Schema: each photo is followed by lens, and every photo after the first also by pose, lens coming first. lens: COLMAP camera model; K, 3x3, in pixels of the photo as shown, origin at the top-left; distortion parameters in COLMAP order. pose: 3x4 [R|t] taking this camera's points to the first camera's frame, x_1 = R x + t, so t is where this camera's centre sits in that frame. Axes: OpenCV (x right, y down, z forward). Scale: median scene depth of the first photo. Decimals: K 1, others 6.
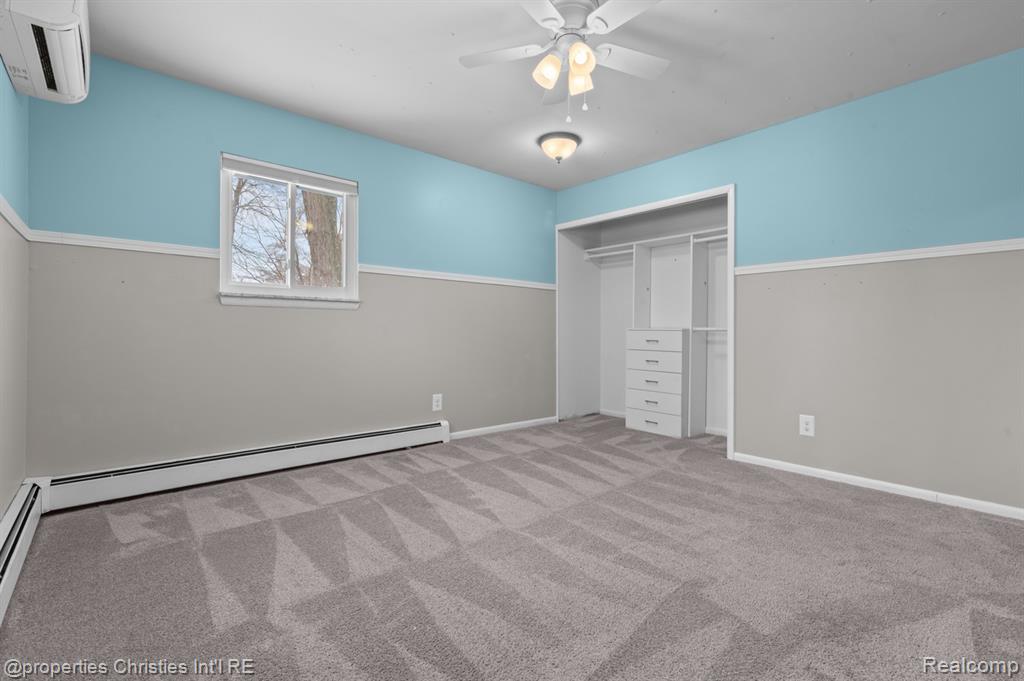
lens RADIAL K [[468.5, 0, 526.3], [0, 468.5, 334.0], [0, 0, 1]] dist [0.016434, 0.000312]
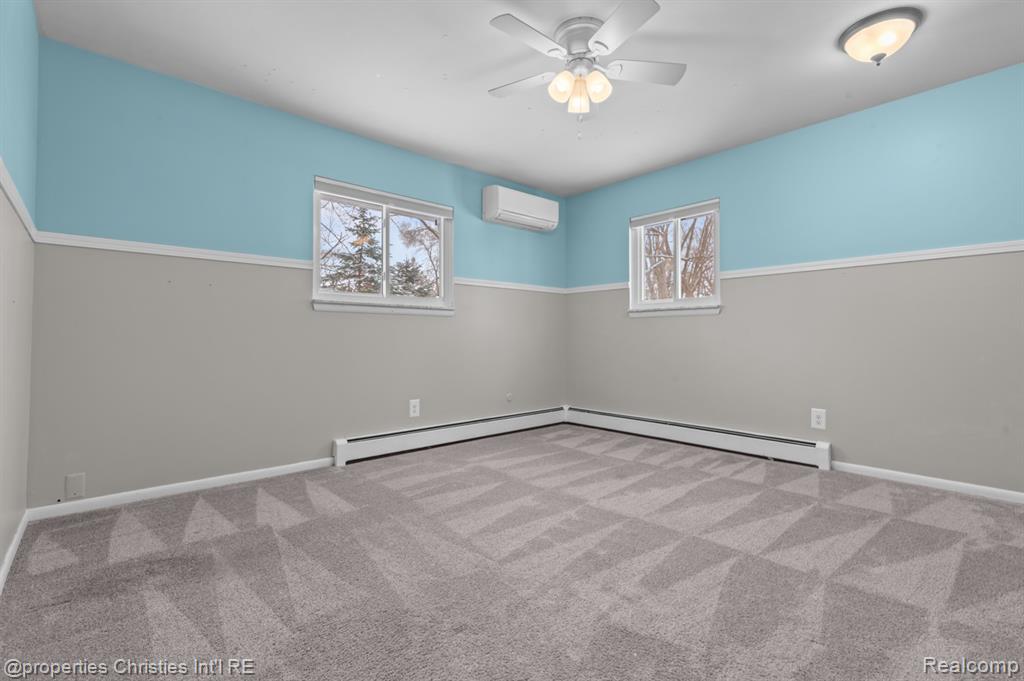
lens RADIAL K [[468.5, 0, 526.9], [0, 468.5, 335.1], [0, 0, 1]] dist [0.016434, 0.000312]
pose [[0.020163, -0.013812, -0.999701, 0.836984], [-0.004651, 0.999892, -0.013909, 0.016406], [0.999786, 0.004930, 0.020097, 0.619081]]
